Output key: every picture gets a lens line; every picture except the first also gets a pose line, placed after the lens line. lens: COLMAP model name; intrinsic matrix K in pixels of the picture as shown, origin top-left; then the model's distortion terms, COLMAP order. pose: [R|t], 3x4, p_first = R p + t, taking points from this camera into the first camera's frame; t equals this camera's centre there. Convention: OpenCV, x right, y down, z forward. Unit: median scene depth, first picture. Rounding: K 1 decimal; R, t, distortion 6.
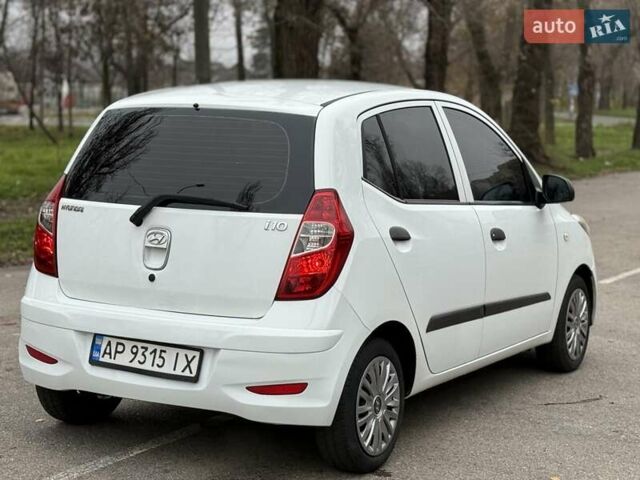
lens RADIAL K [[1364.9, 0, 320.0], [0, 1364.9, 240.0], [0, 0, 1]] dist [0.119206, 0.637183]
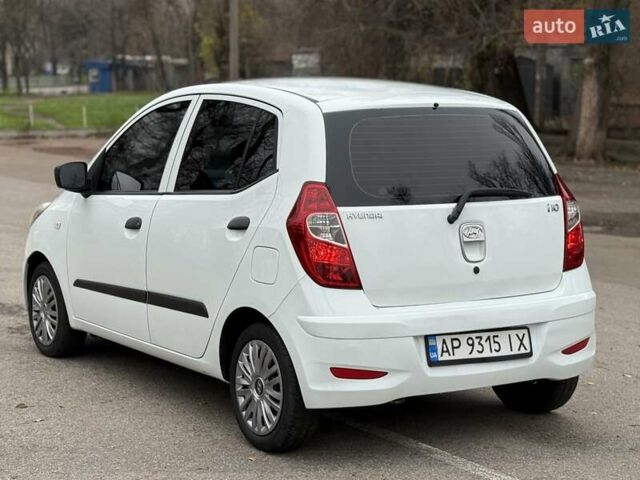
lens RADIAL K [[1364.9, 0, 320.0], [0, 1364.9, 240.0], [0, 0, 1]] dist [0.119206, 0.637183]
pose [[0.480666, -0.112716, 0.869629, -1.086381], [0.099826, 0.992291, 0.073439, -0.083998], [-0.871203, 0.051512, 0.488213, 0.590213]]
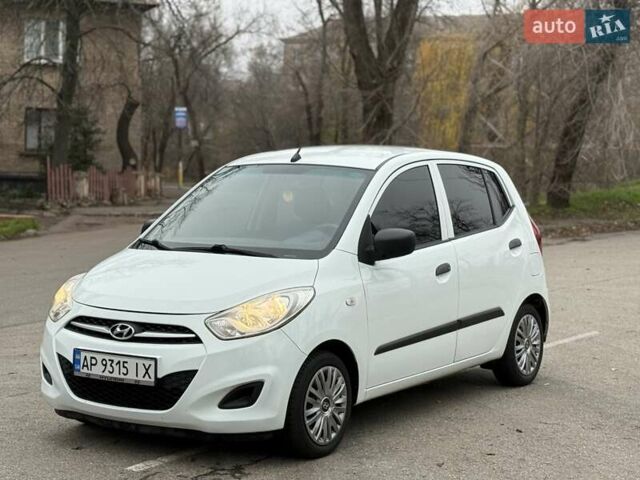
lens RADIAL K [[1364.9, 0, 320.0], [0, 1364.9, 240.0], [0, 0, 1]] dist [0.119206, 0.637183]
pose [[-0.996942, -0.016920, 0.076297, -0.080257], [-0.003326, 0.984583, 0.174888, -0.309385], [-0.078080, 0.174099, -0.981628, 2.761636]]
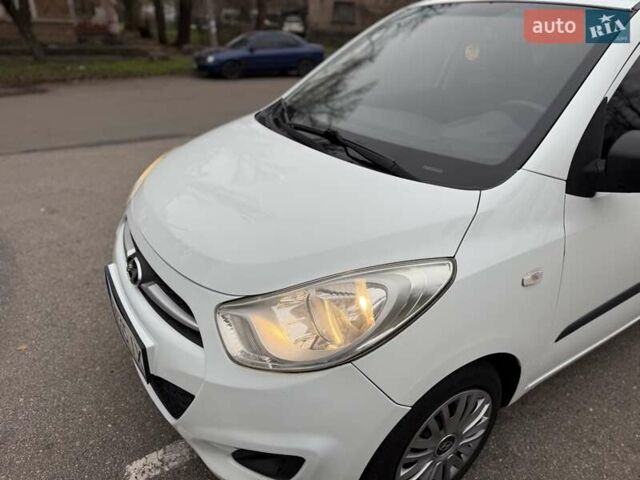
lens RADIAL K [[457.5, 0, 320.0], [0, 457.5, 240.0], [0, 0, 1]] dist [-0.002296, -0.001331]
pose [[-0.883032, -0.229458, 0.409395, -0.006676], [0.018093, 0.855034, 0.518257, -0.159790], [-0.468964, 0.465044, -0.750870, 1.704090]]
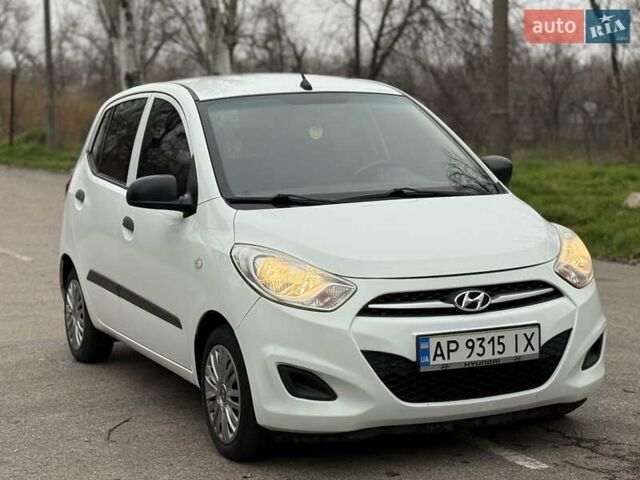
lens RADIAL K [[1364.9, 0, 320.0], [0, 1364.9, 240.0], [0, 0, 1]] dist [0.119206, 0.637183]
pose [[-0.595020, 0.091753, -0.798457, 1.016528], [-0.056648, 0.986204, 0.155542, -0.192262], [0.801712, 0.137781, -0.581613, 2.026885]]
